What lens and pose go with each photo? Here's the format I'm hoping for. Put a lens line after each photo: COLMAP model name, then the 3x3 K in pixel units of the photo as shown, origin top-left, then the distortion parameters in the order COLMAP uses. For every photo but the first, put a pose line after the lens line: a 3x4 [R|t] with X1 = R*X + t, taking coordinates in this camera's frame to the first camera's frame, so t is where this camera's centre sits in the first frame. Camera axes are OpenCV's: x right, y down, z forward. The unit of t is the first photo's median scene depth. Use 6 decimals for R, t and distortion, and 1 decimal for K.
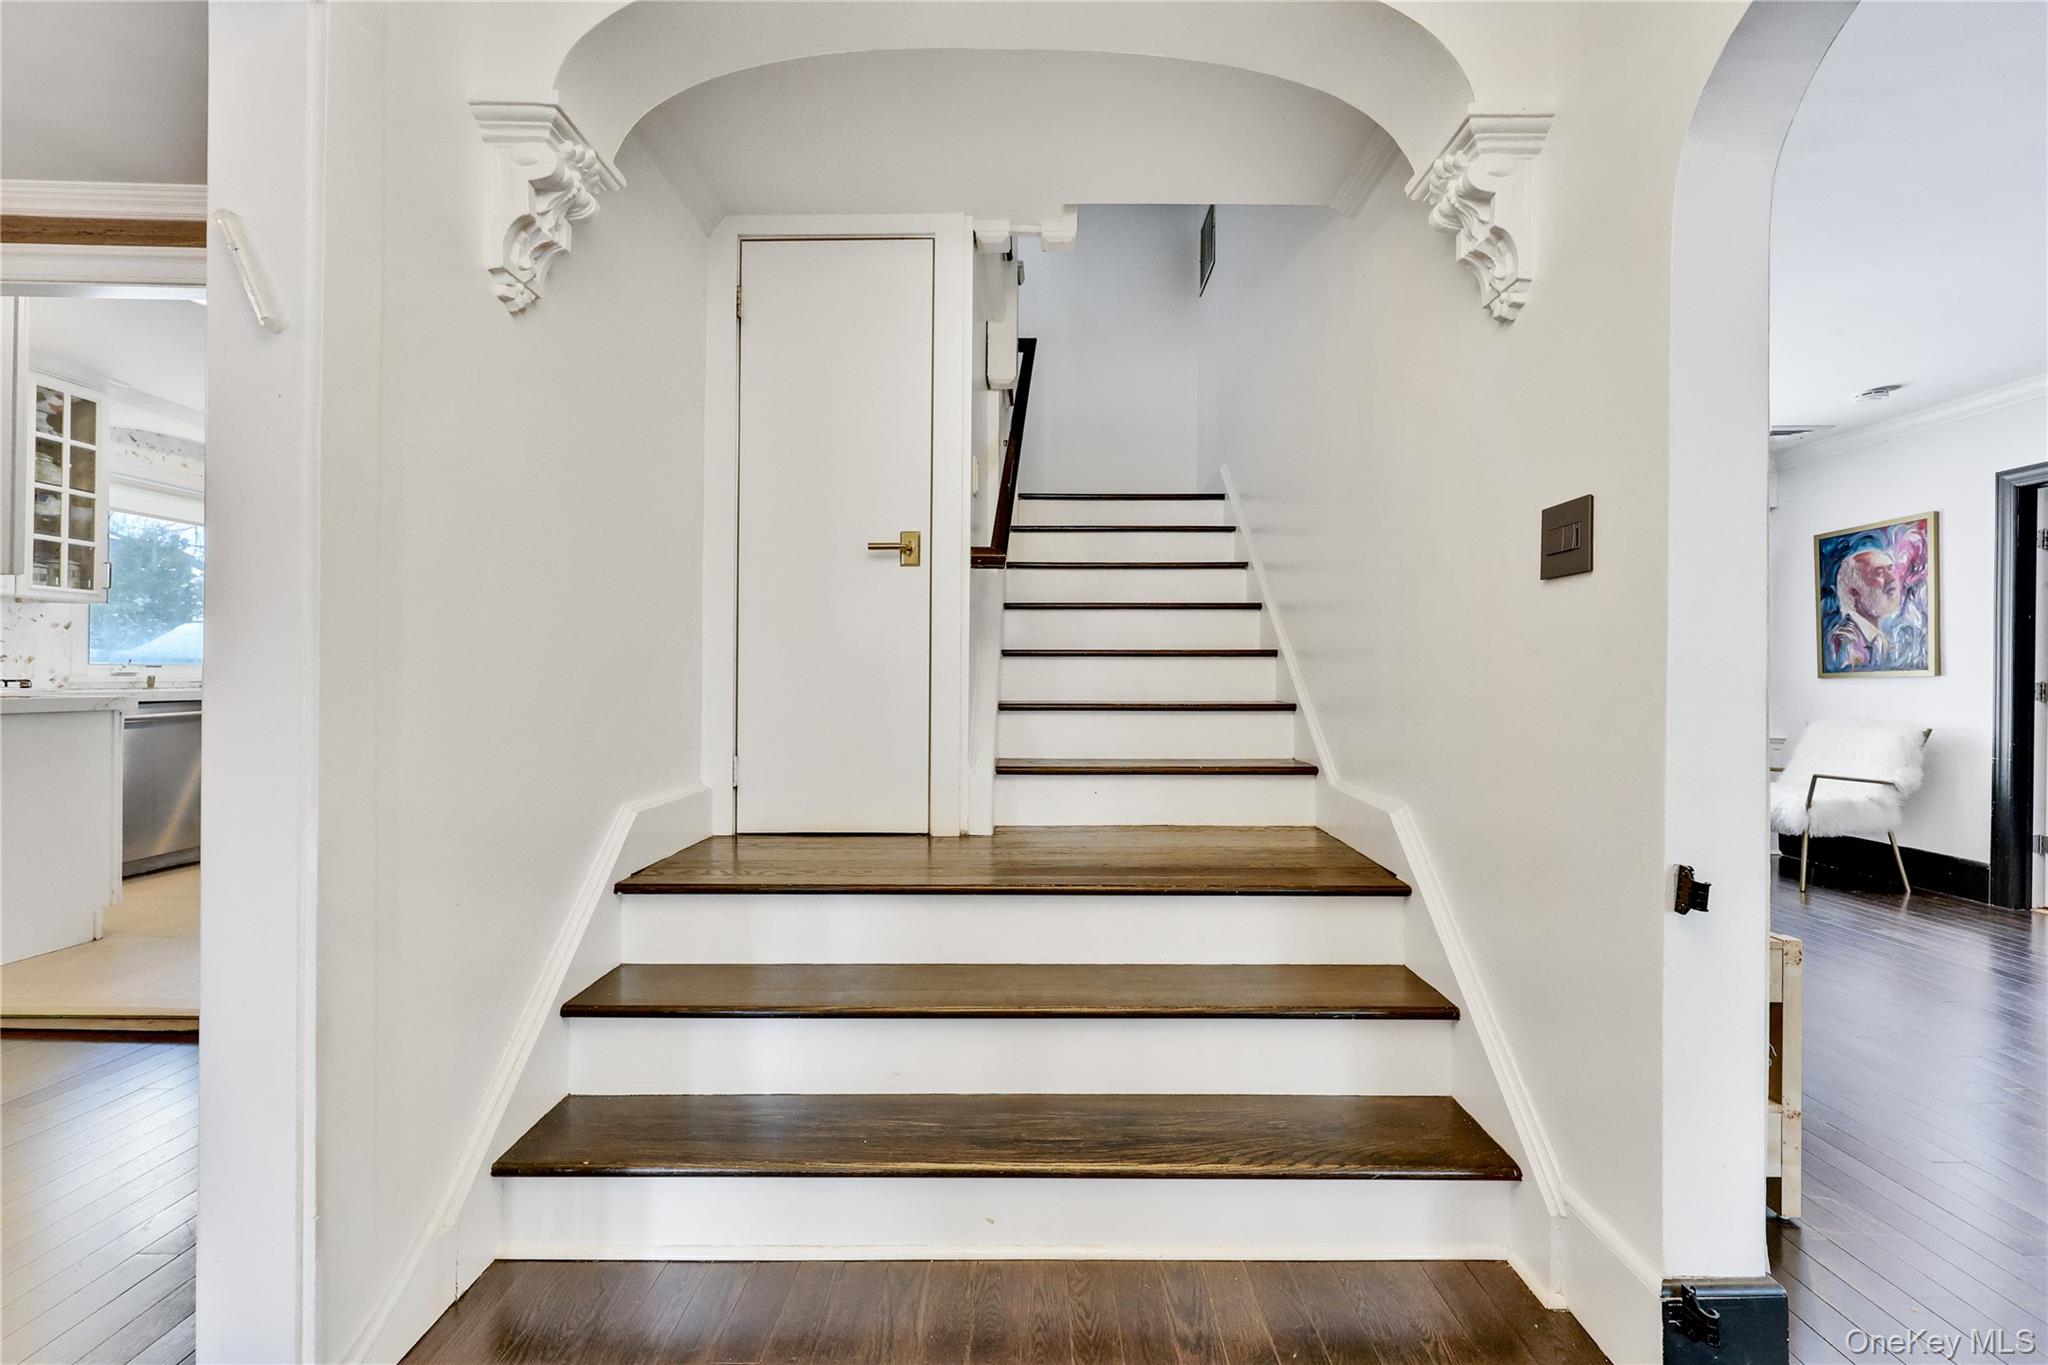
lens RADIAL K [[830.3, 0, 1026.5], [0, 830.3, 681.2], [0, 0, 1]] dist [0.002810, 0.000101]
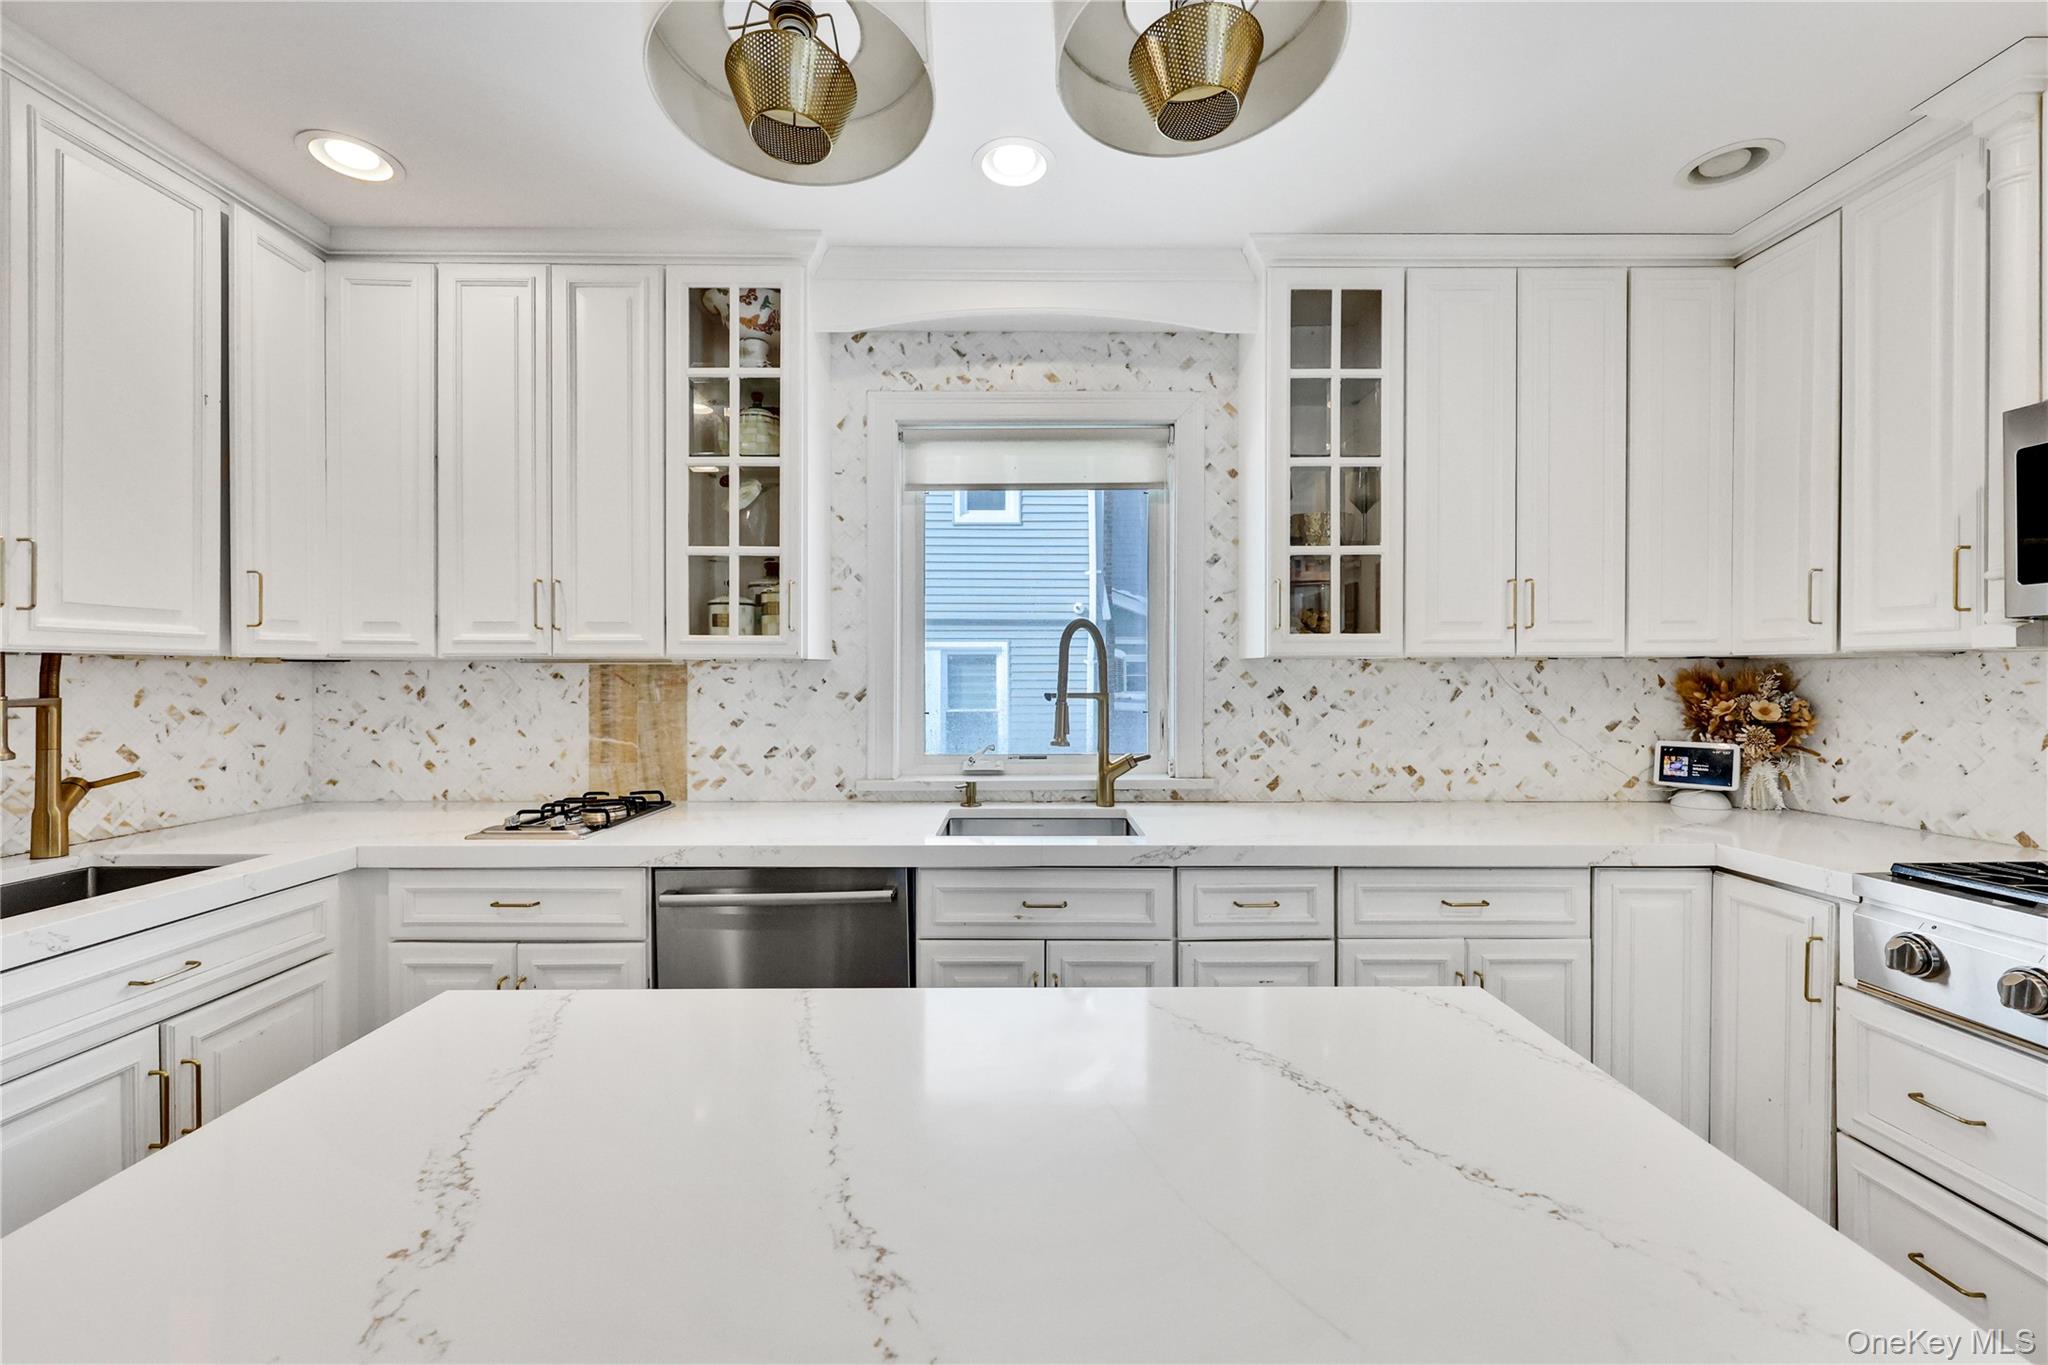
lens RADIAL K [[830.3, 0, 1026.5], [0, 830.3, 681.2], [0, 0, 1]] dist [0.002810, 0.000101]
pose [[0.015480, 0.007104, -0.999855, -0.576455], [-0.005050, 0.999963, 0.007027, -0.084790], [0.999867, 0.004940, 0.015515, 1.156116]]
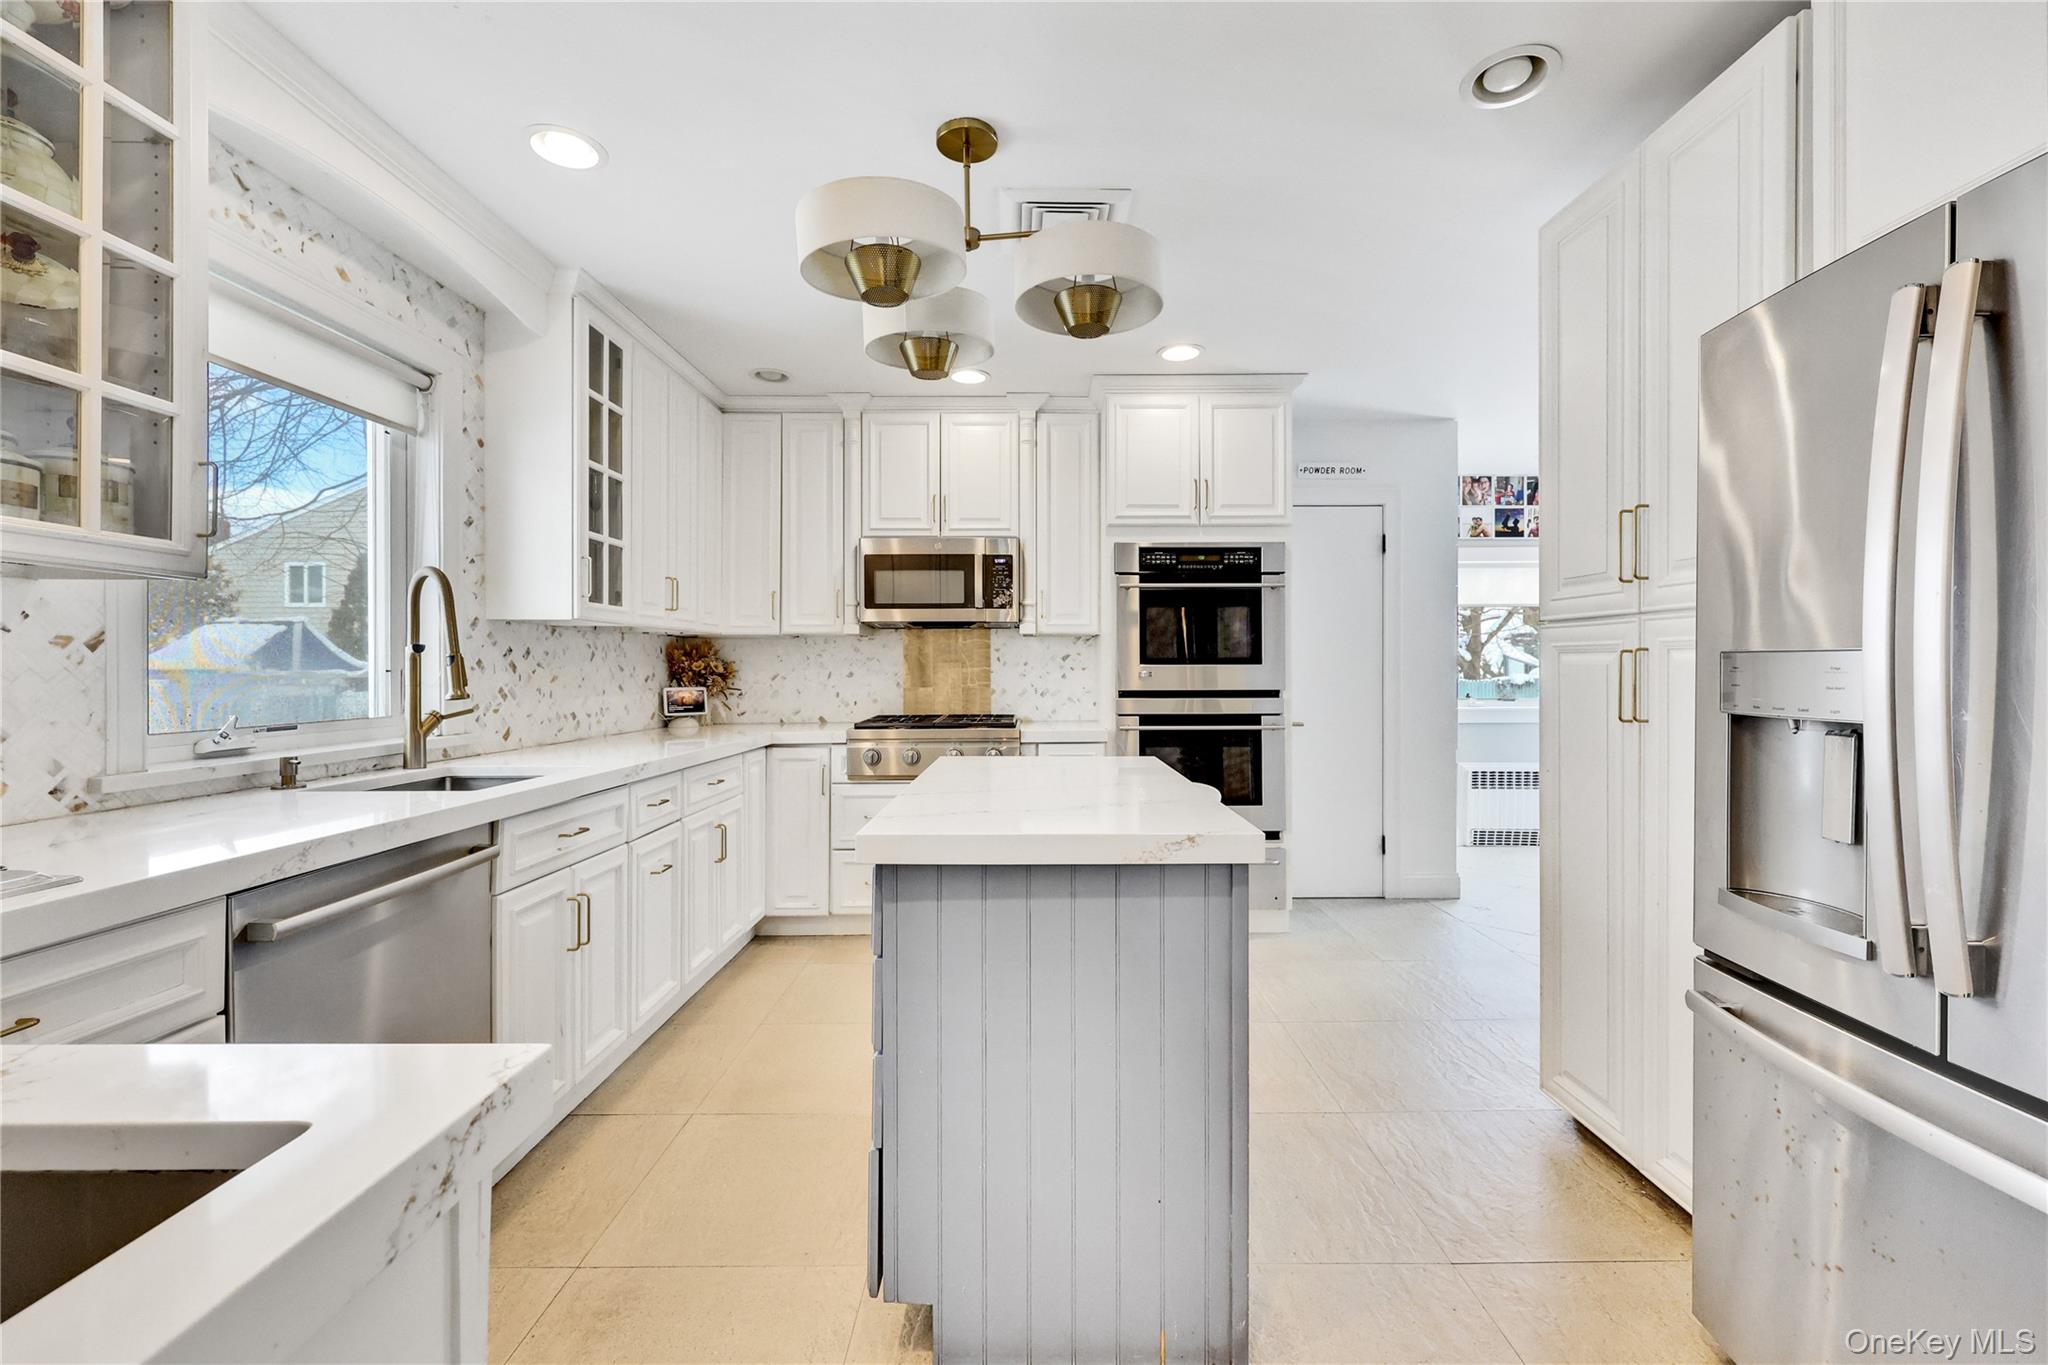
lens RADIAL K [[851.0, 0, 1029.3], [0, 851.0, 683.3], [0, 0, 1]] dist [0.001830, -0.000415]
pose [[0.999993, -0.000901, -0.003660, -0.761146], [0.000940, 0.999943, 0.010606, -0.053625], [0.003650, -0.010610, 0.999937, 0.645584]]
